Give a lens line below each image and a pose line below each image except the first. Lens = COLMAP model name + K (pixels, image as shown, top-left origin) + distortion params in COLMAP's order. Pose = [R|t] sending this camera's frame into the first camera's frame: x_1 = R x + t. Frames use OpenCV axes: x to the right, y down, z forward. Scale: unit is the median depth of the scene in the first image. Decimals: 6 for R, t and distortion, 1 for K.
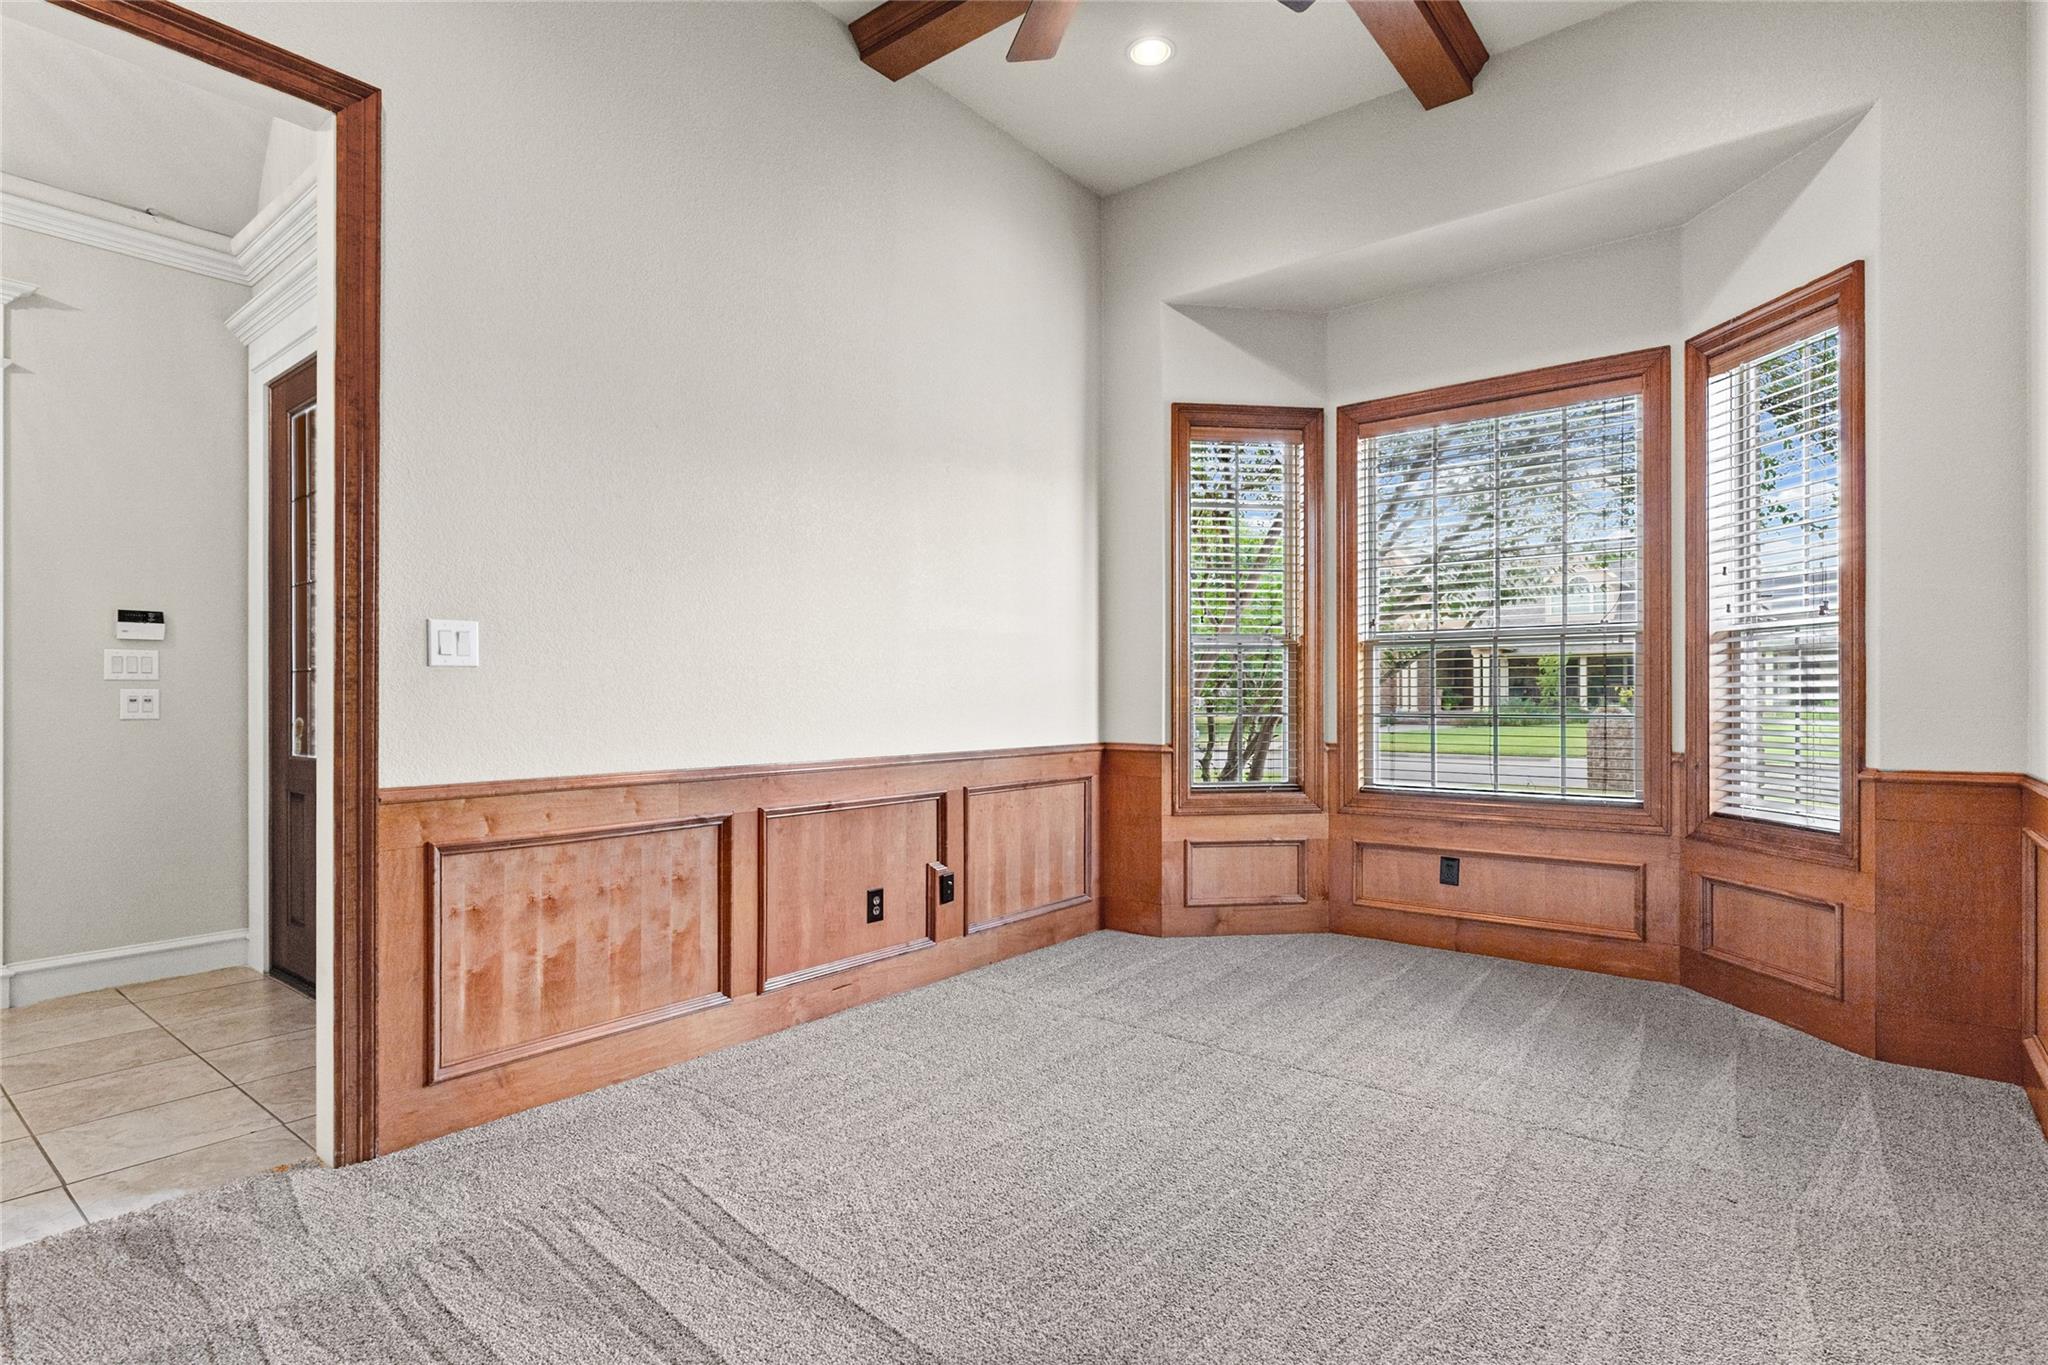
lens RADIAL K [[1023.5, 0, 1014.4], [0, 1023.5, 692.4], [0, 0, 1]] dist [-0.003766, -0.001291]
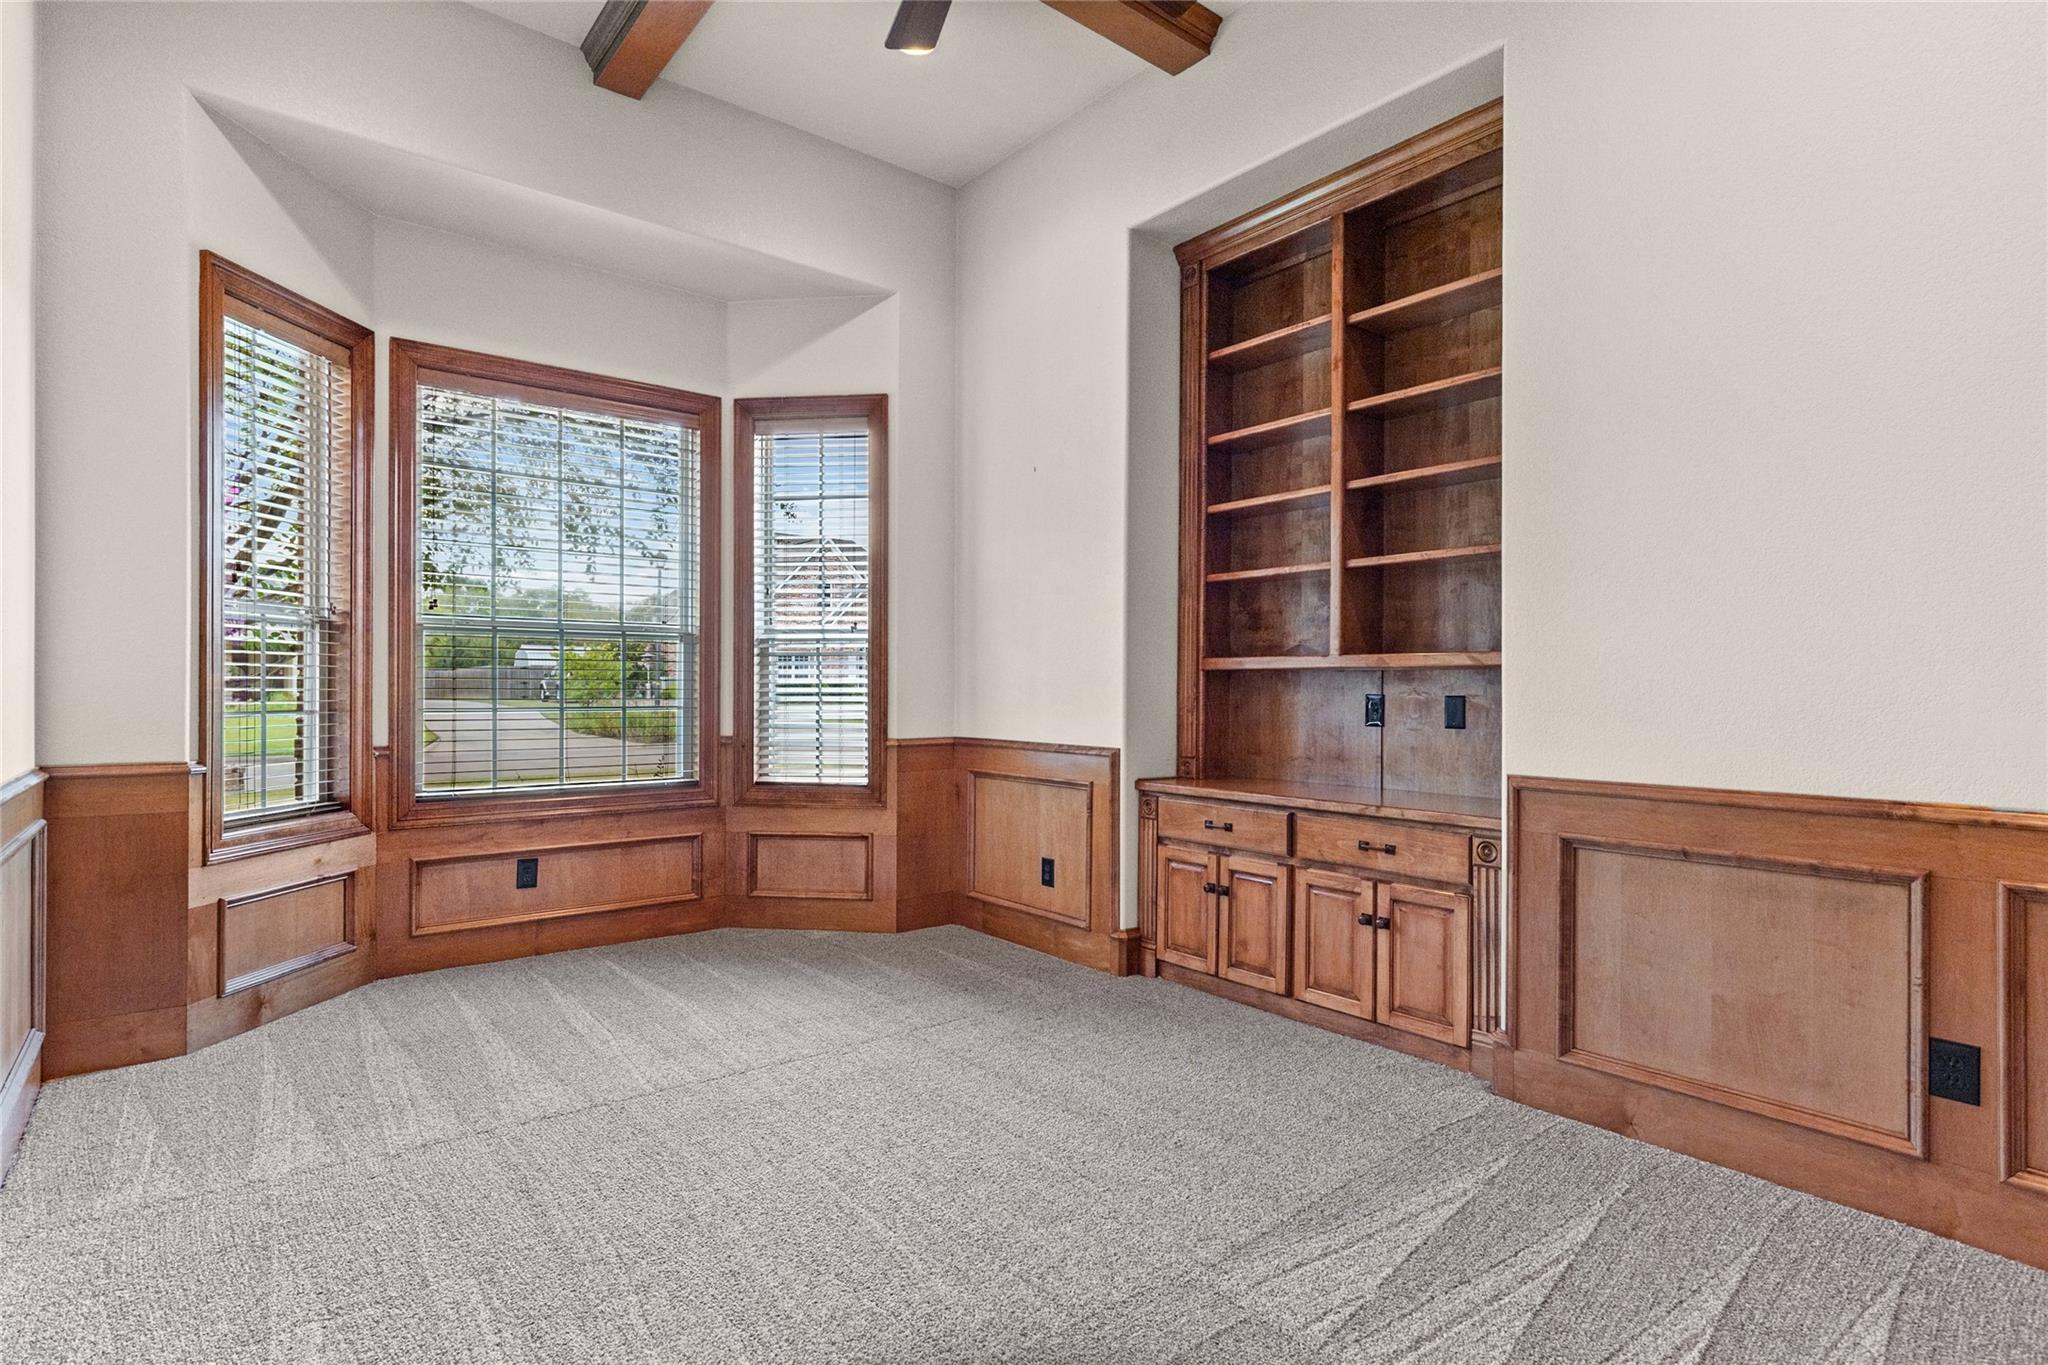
lens RADIAL K [[1023.5, 0, 1014.4], [0, 1023.5, 692.4], [0, 0, 1]] dist [-0.003766, -0.001291]
pose [[0.208860, -0.000371, 0.977945, -0.435471], [-0.004863, 0.999987, 0.001418, 0.003383], [-0.977933, -0.005052, 0.208856, 0.386297]]
